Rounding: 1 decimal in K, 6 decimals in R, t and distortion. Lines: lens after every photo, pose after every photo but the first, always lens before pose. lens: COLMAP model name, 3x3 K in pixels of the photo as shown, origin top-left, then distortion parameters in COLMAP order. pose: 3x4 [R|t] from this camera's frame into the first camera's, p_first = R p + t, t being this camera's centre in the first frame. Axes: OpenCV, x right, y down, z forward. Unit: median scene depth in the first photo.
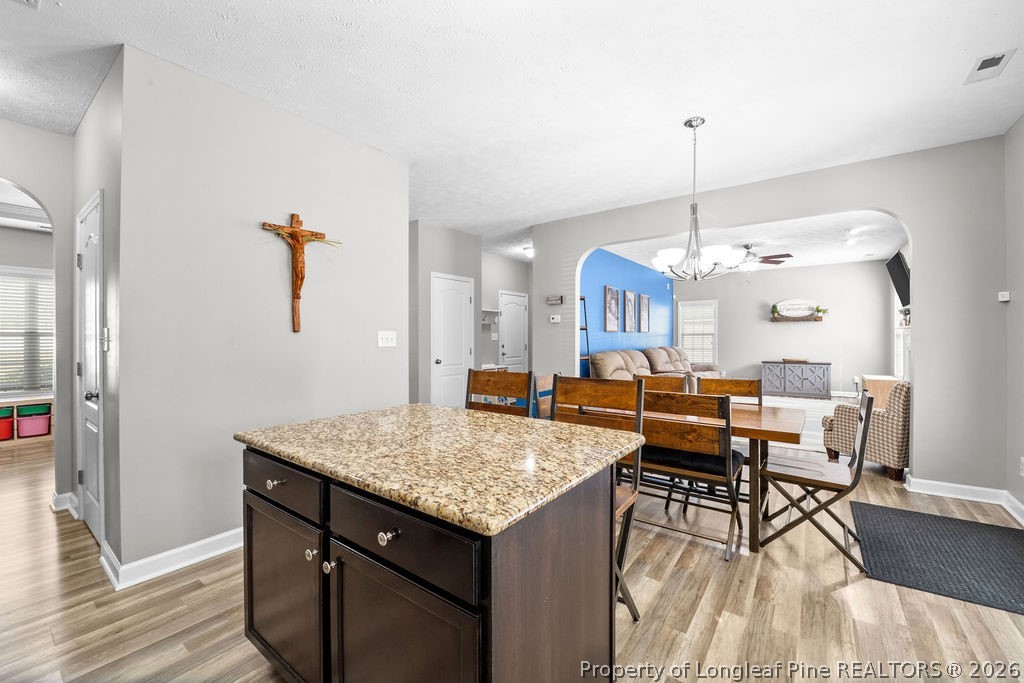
lens RADIAL K [[414.8, 0, 514.4], [0, 414.8, 335.9], [0, 0, 1]] dist [-0.001200, -0.000724]
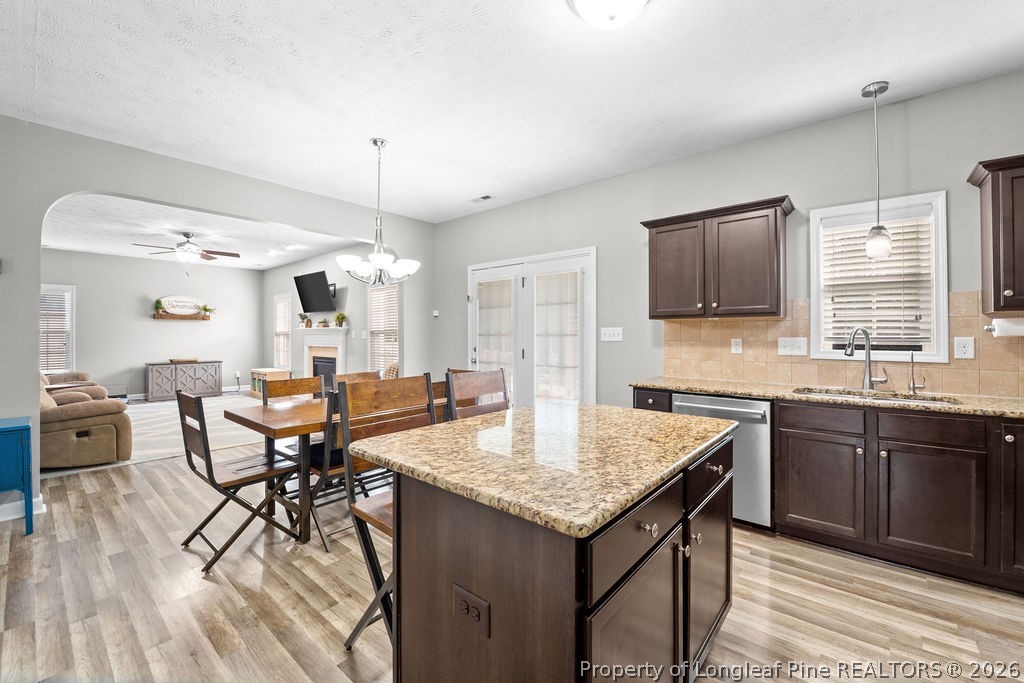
lens RADIAL K [[414.8, 0, 510.2], [0, 414.8, 335.6], [0, 0, 1]] dist [-0.001200, -0.000724]
pose [[0.069669, -0.005217, 0.997557, -0.269014], [0.004583, 0.999977, 0.004910, 0.000855], [-0.997560, 0.004230, 0.069691, 0.230378]]
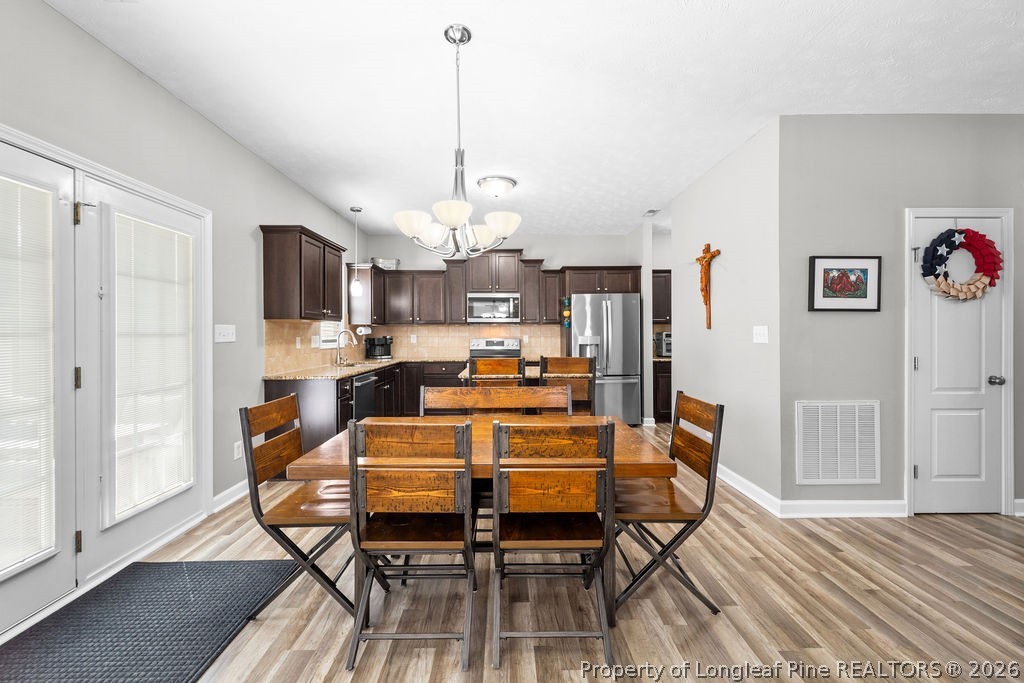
lens RADIAL K [[414.8, 0, 504.9], [0, 414.8, 334.6], [0, 0, 1]] dist [-0.001200, -0.000724]
pose [[-0.806452, 0.002329, -0.591296, 0.323756], [-0.000635, 0.999988, 0.004804, 0.001509], [0.591300, 0.004250, -0.806441, 0.661288]]
